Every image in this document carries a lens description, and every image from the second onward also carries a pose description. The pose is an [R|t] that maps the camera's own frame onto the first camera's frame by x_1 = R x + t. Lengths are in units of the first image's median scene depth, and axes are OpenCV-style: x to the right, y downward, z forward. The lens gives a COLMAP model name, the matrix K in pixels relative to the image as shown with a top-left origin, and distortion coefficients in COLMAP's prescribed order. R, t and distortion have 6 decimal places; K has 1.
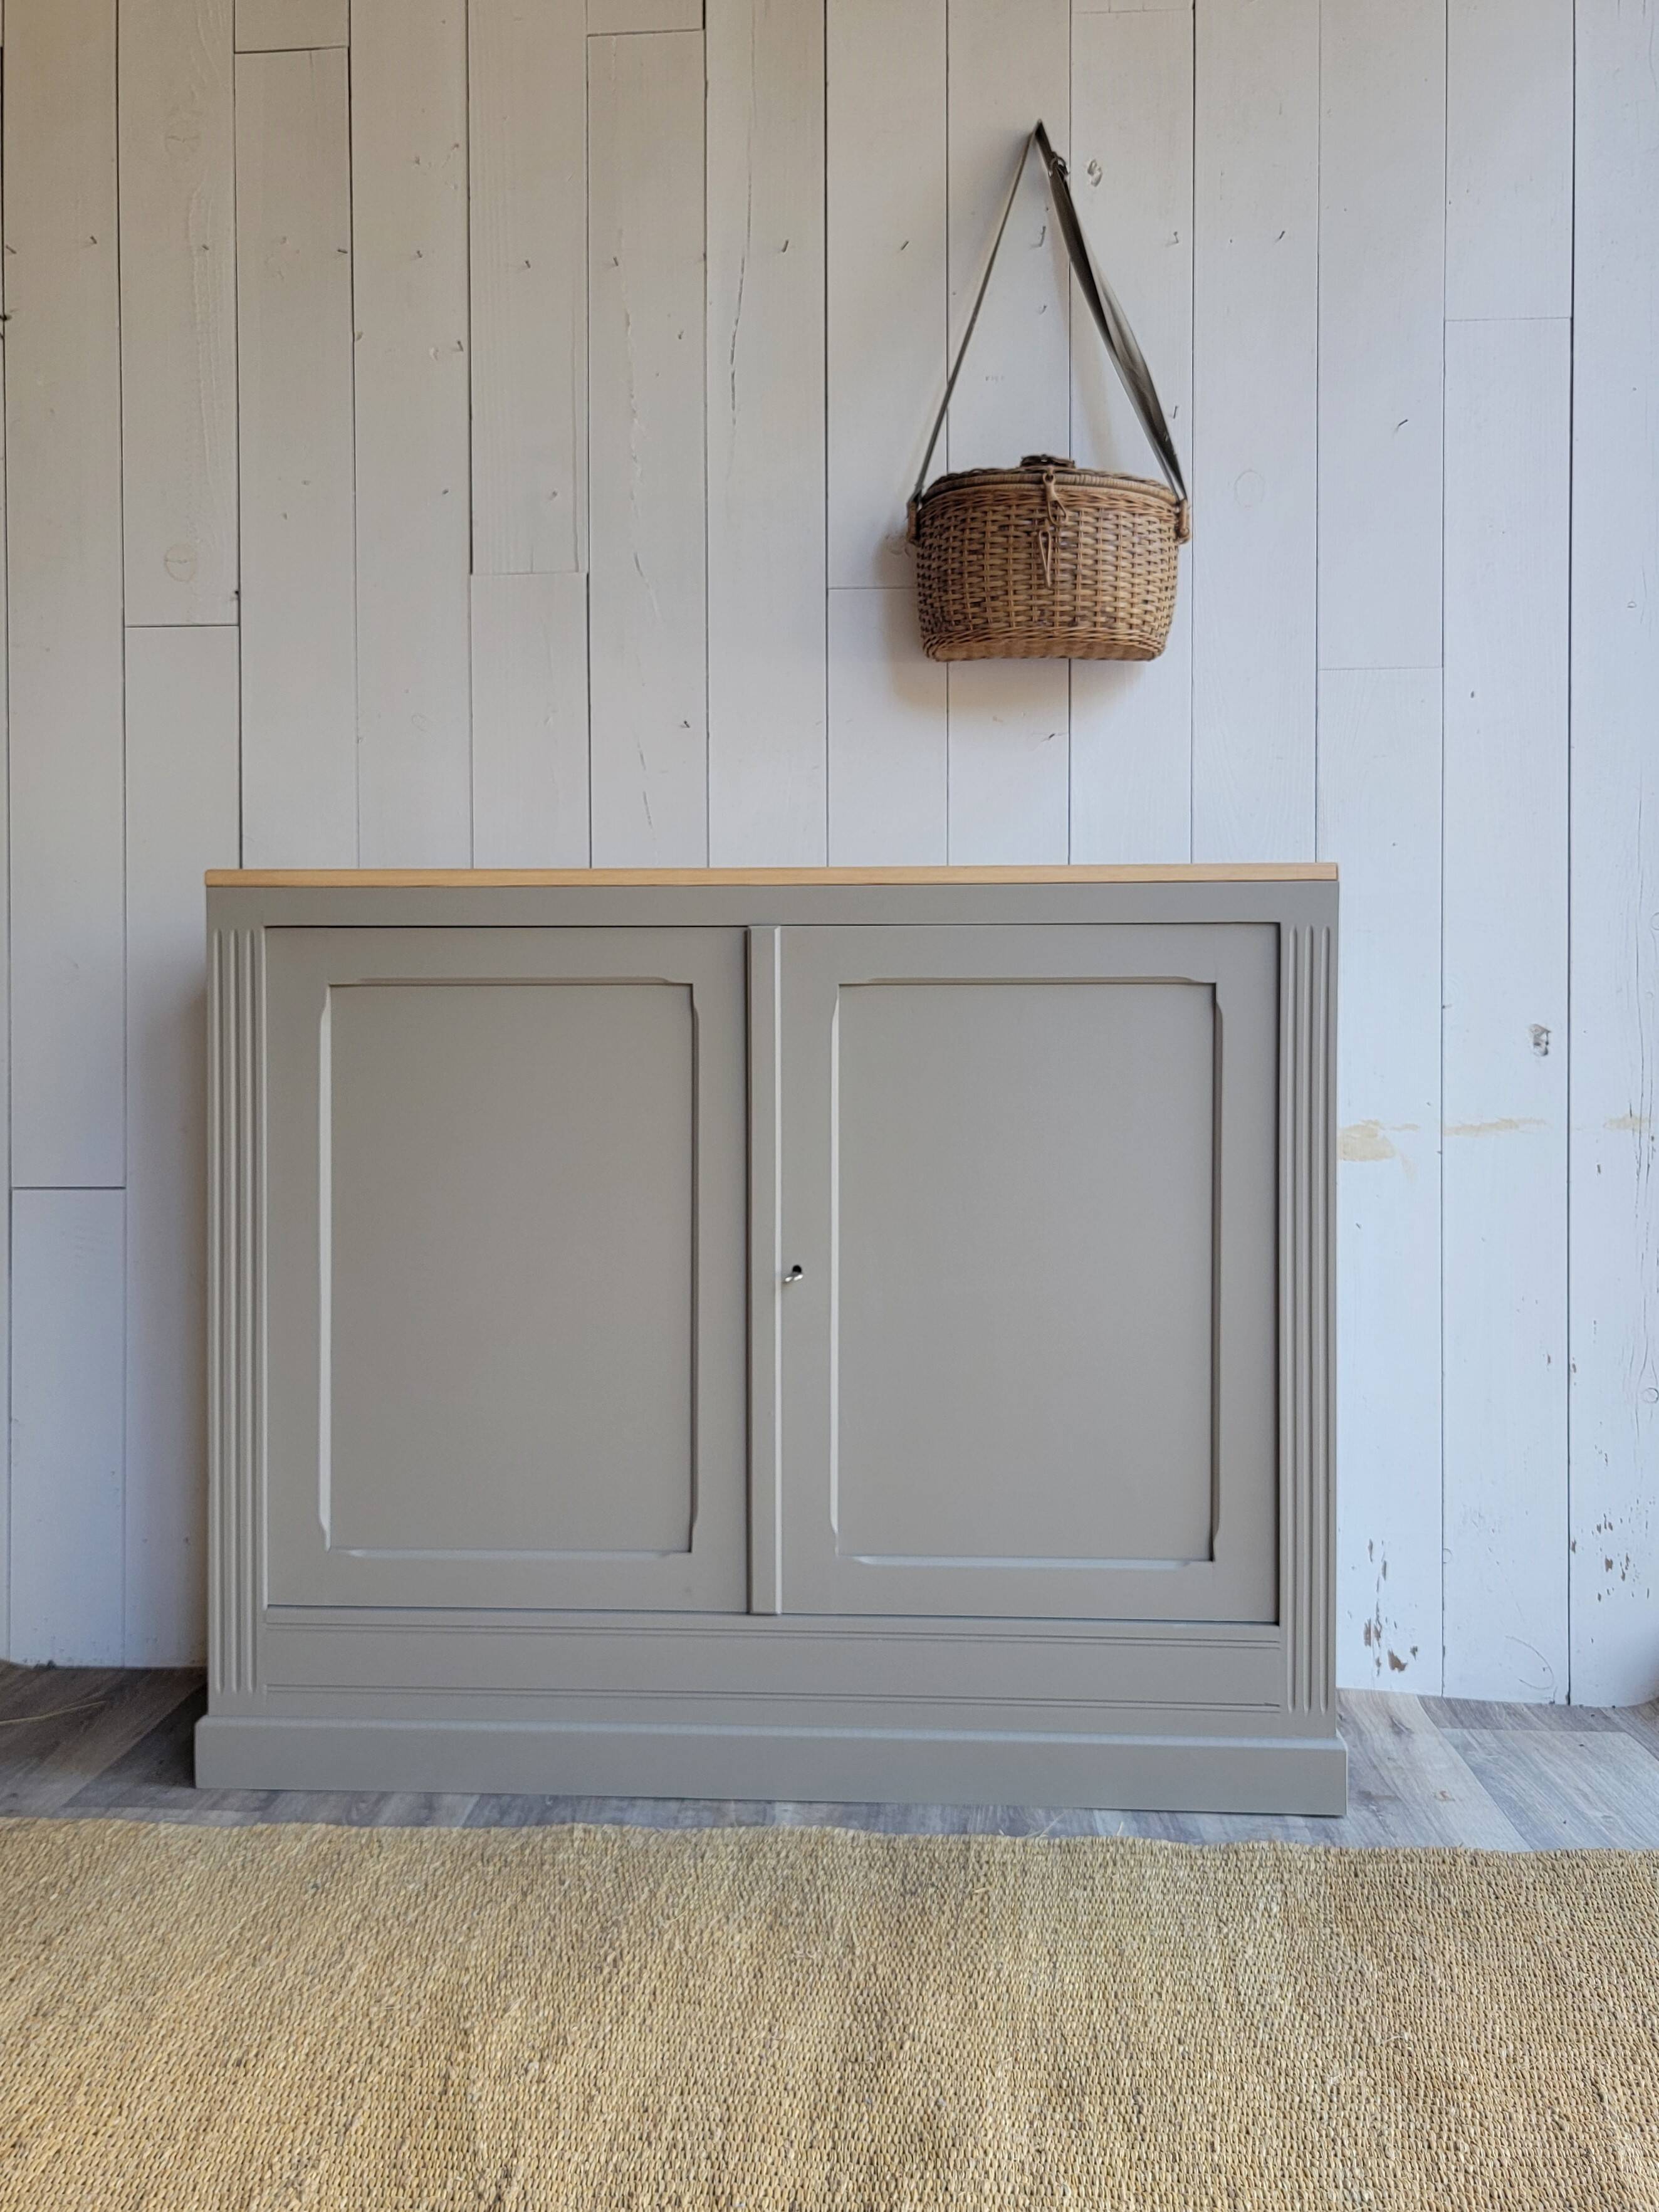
lens RADIAL K [[1843.6, 0, 823.2], [0, 1843.6, 1083.8], [0, 0, 1]] dist [0.022128, -0.004794]
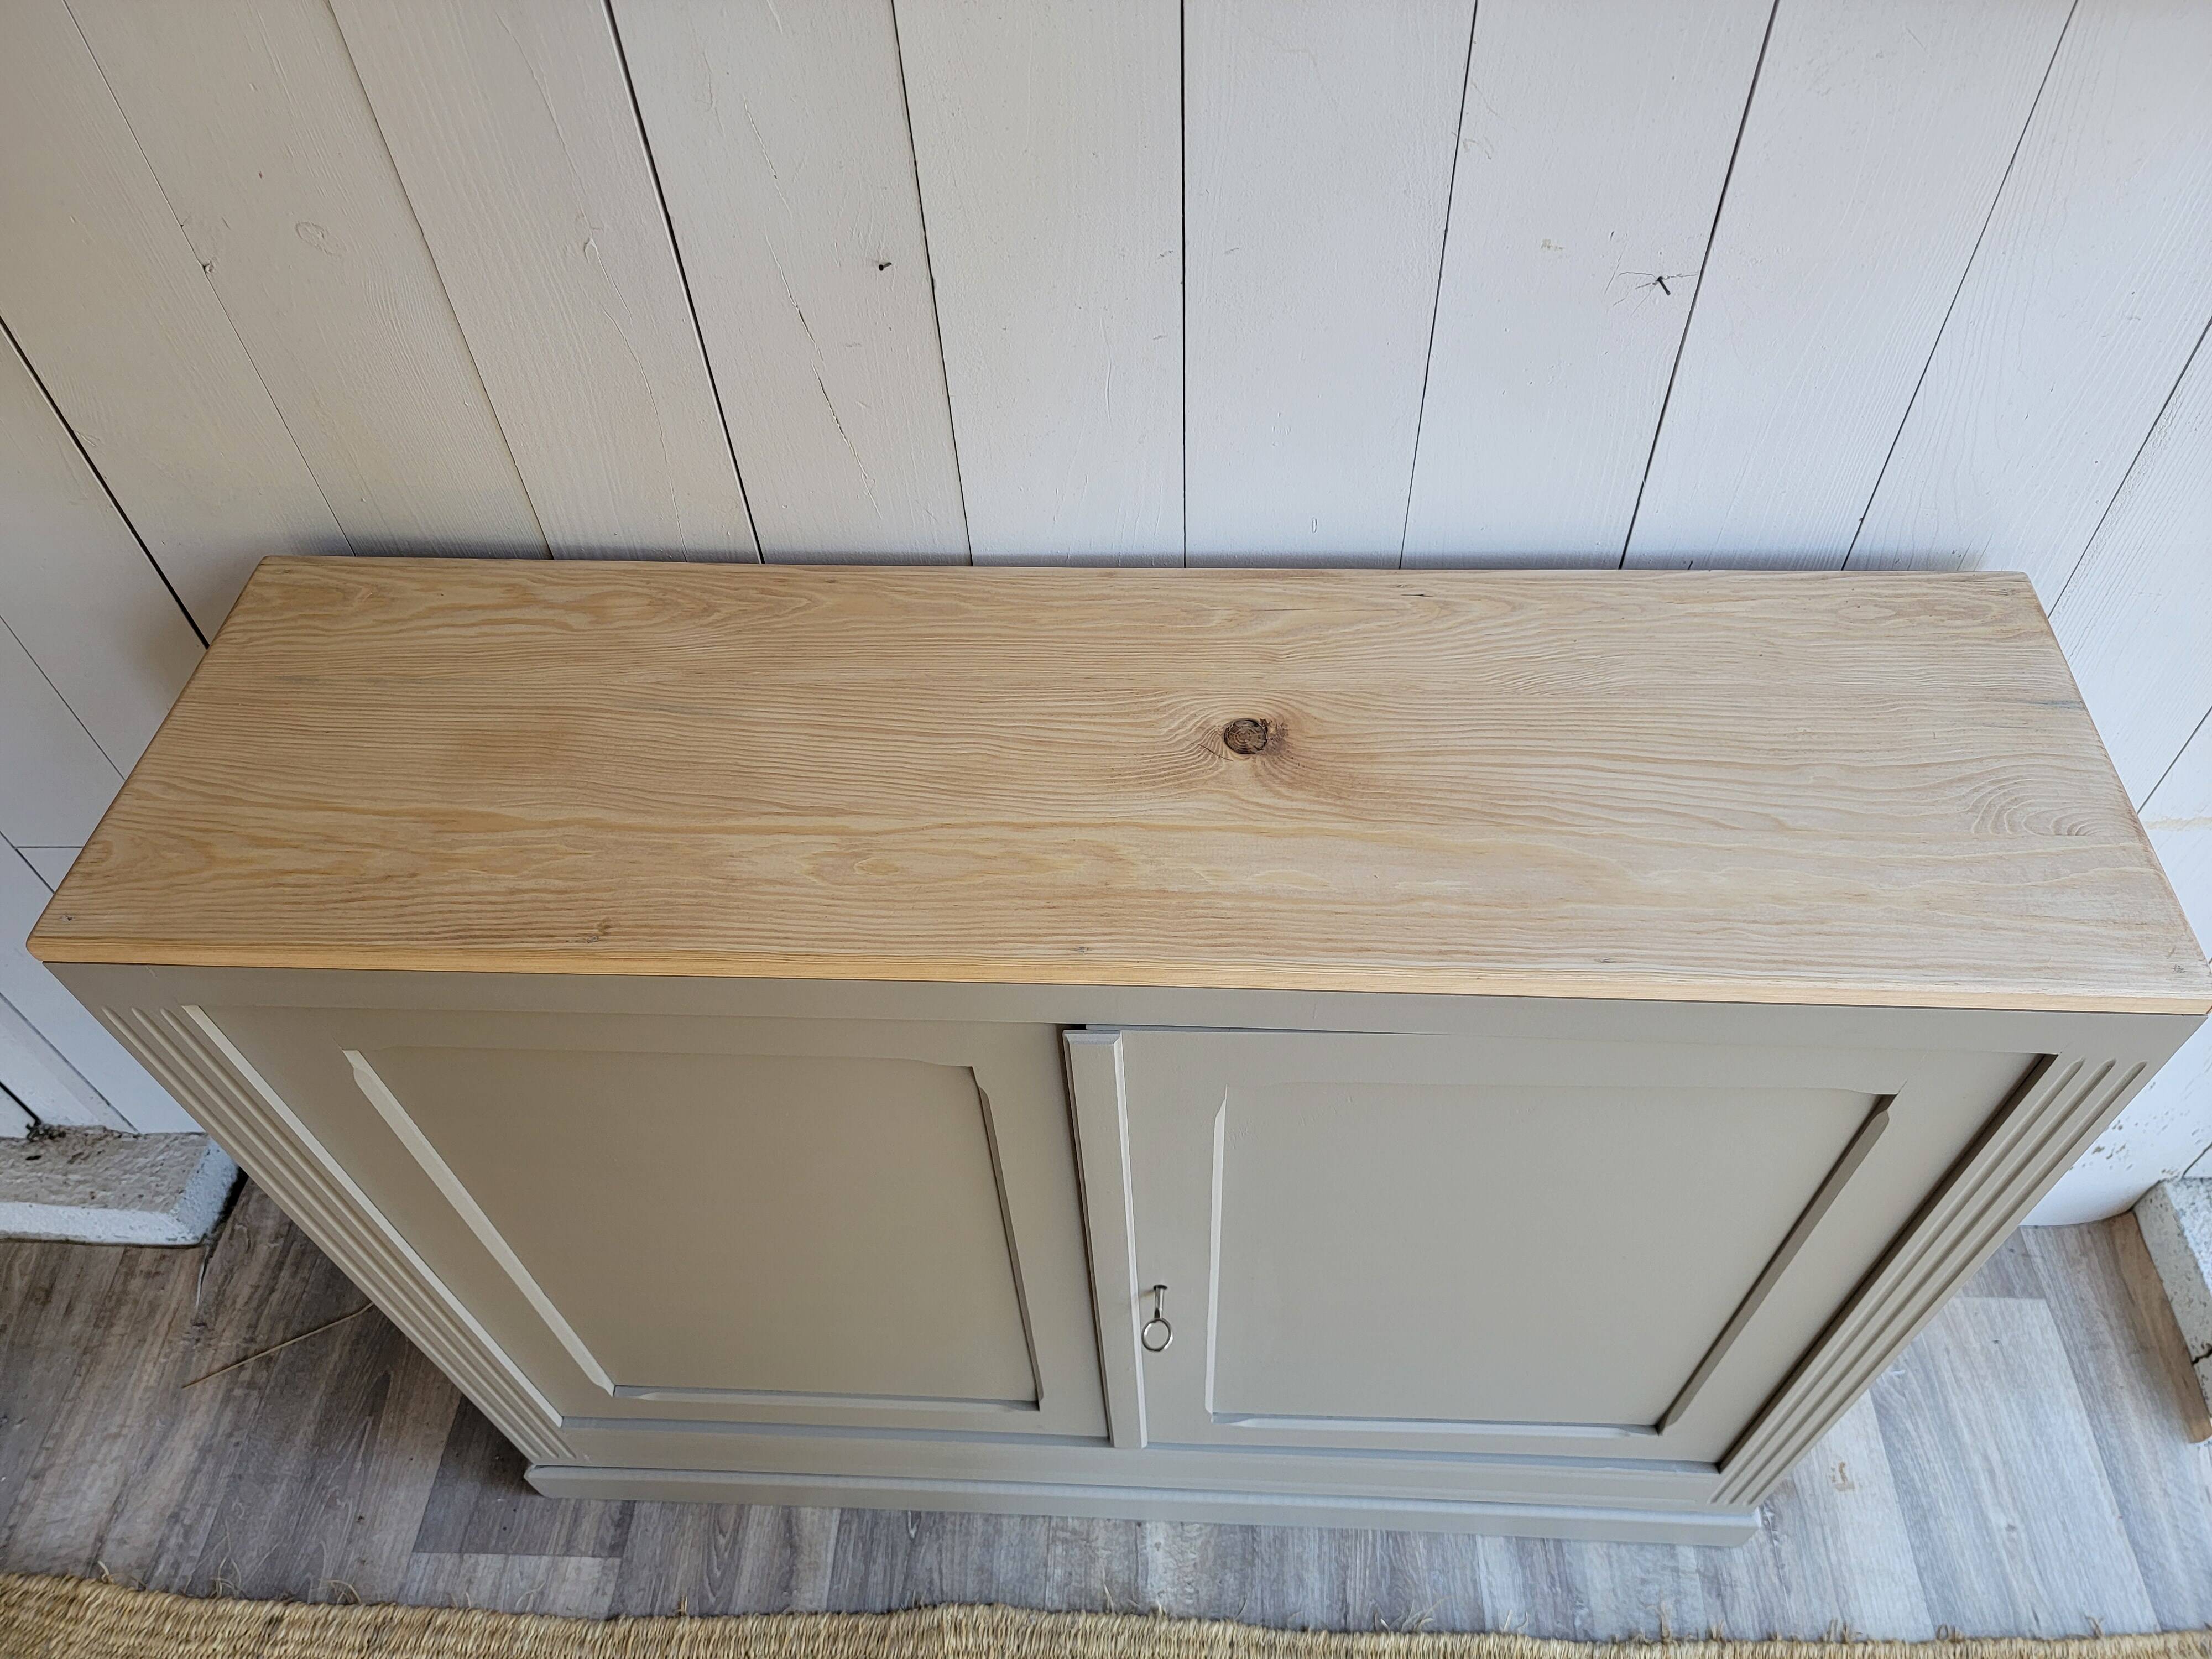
lens RADIAL K [[1620.2, 0, 1114.6], [0, 1620.2, 797.9], [0, 0, 1]] dist [0.011594, -0.004563]
pose [[0.999436, -0.030323, -0.014406, -0.017919], [0.030745, 0.654413, 0.755512, -0.474371], [-0.013482, -0.755529, 0.654976, 0.694606]]
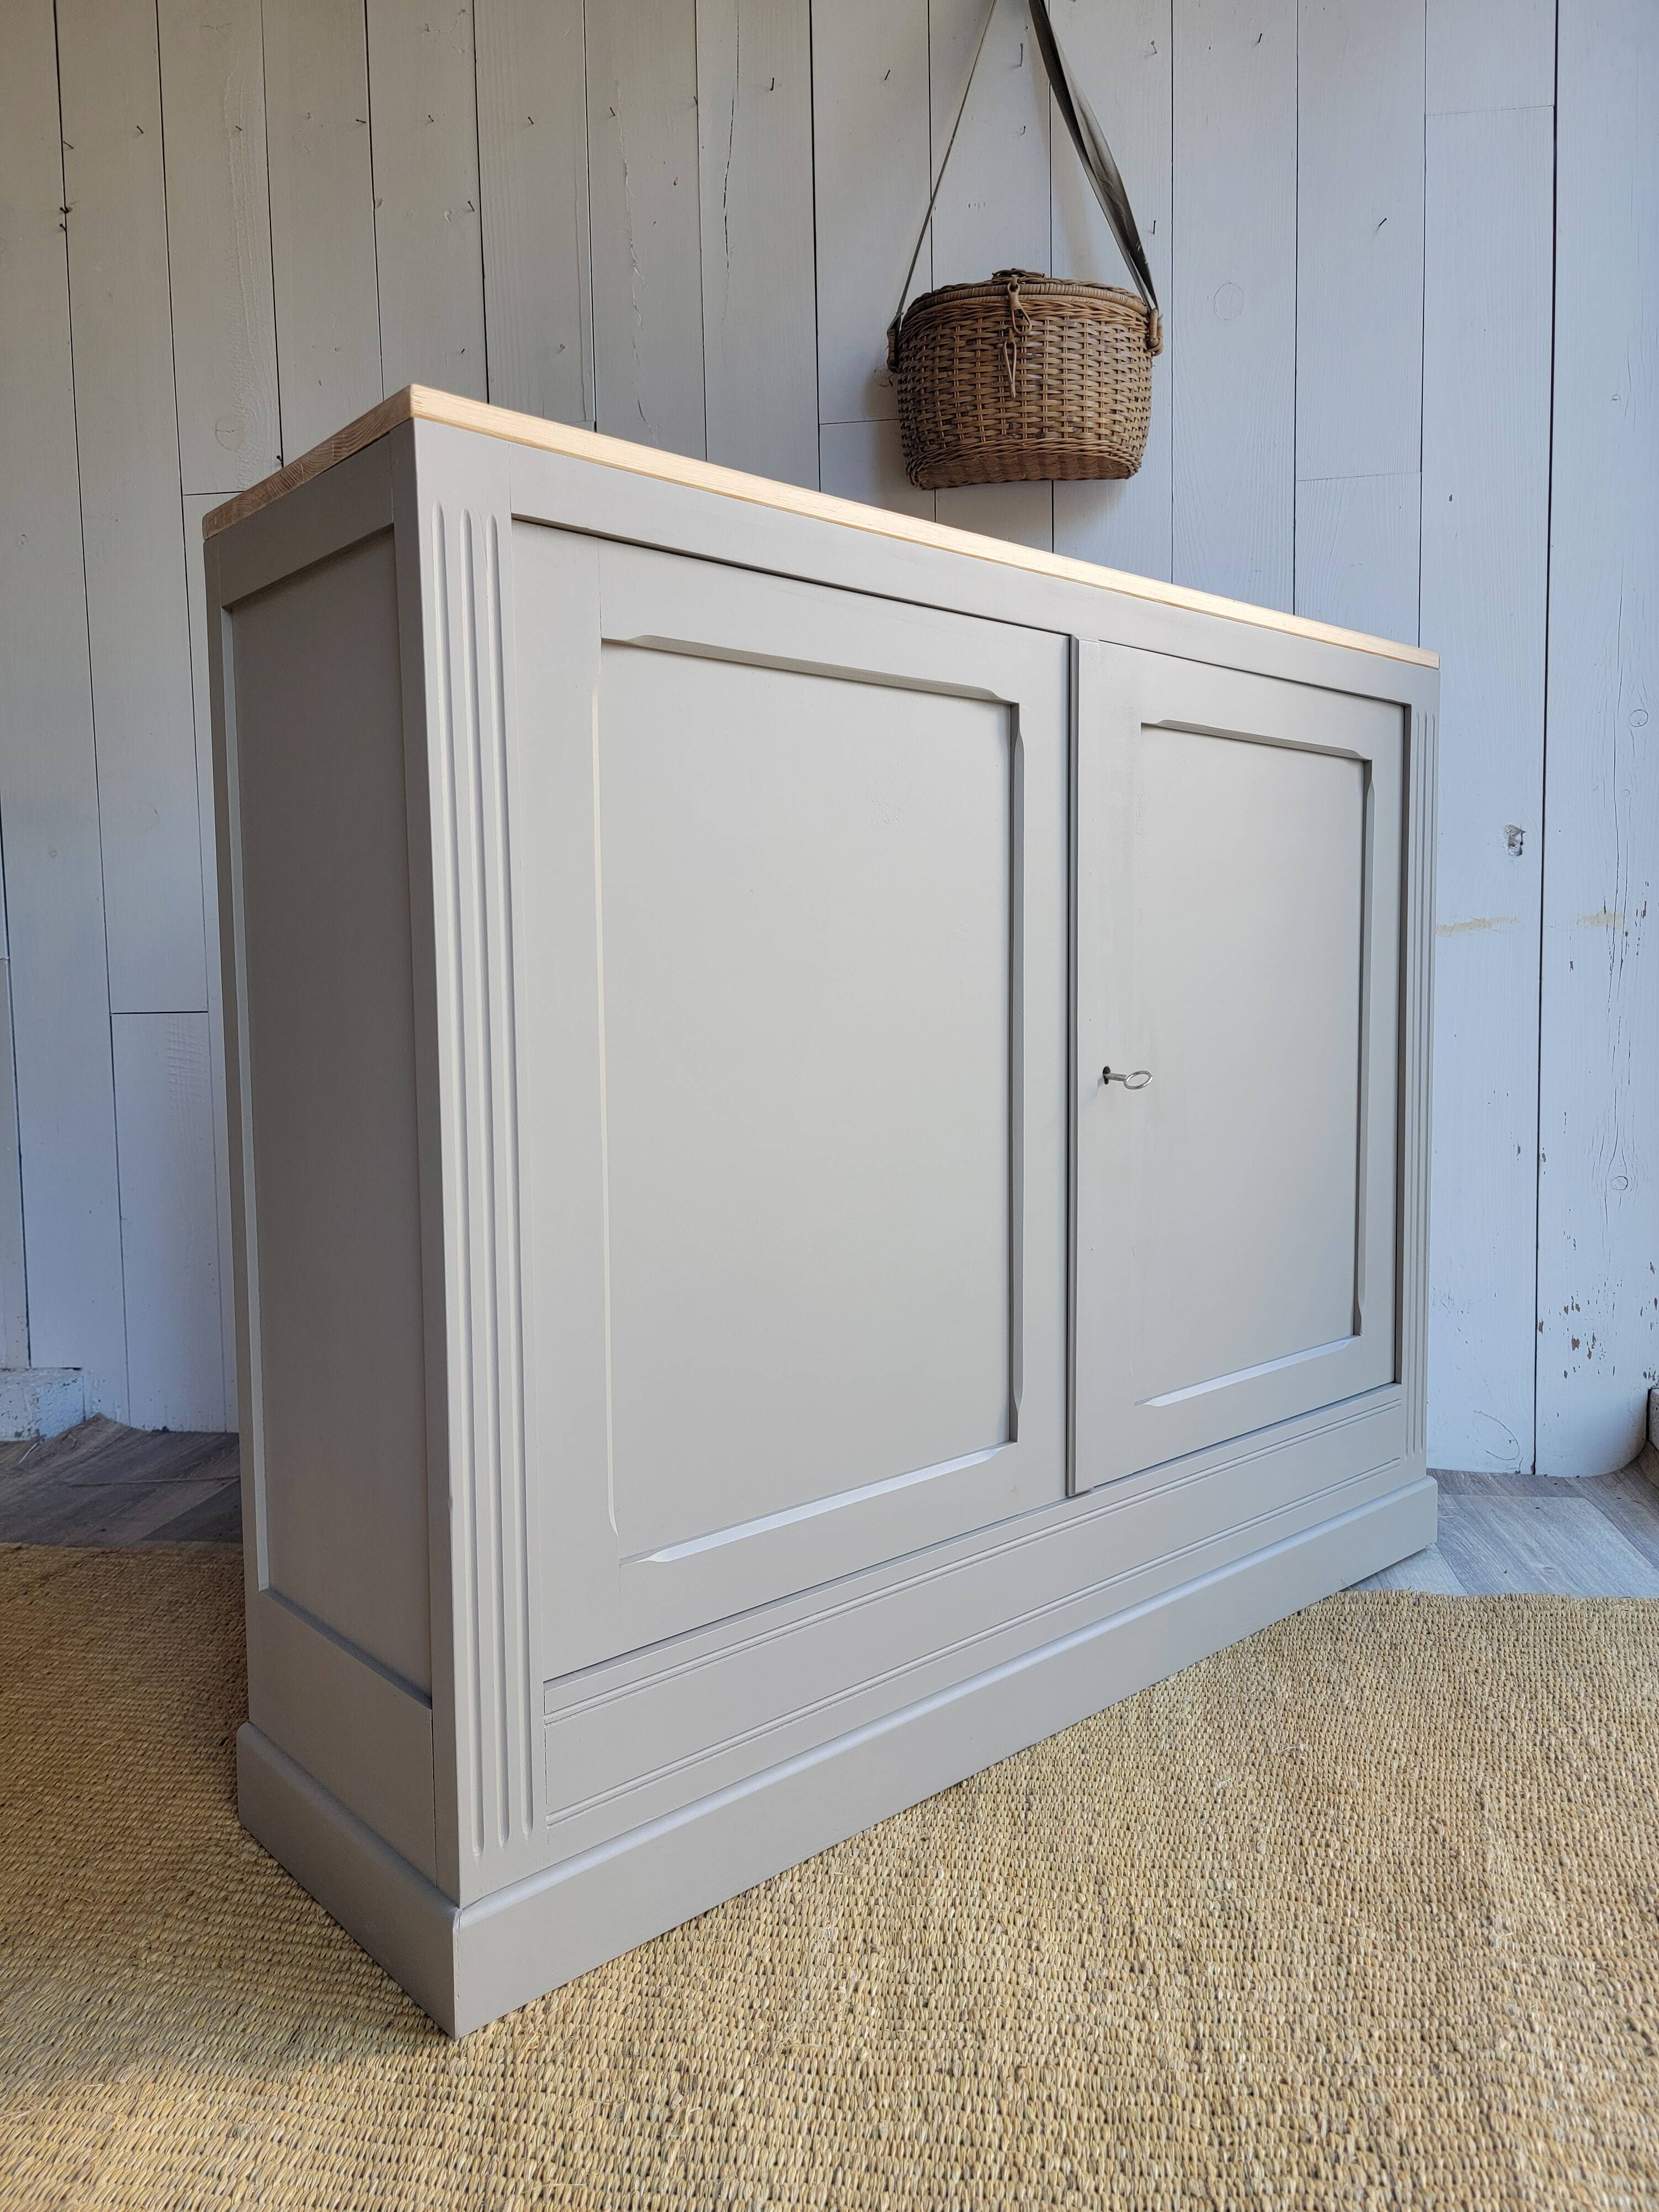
lens RADIAL K [[1620.2, 0, 829.5], [0, 1620.2, 1106.0], [0, 0, 1]] dist [0.011594, -0.004563]
pose [[0.995874, -0.010738, -0.090106, 0.096427], [0.017151, 0.997350, 0.070705, 0.058140], [0.089108, -0.071959, 0.993419, 0.064672]]
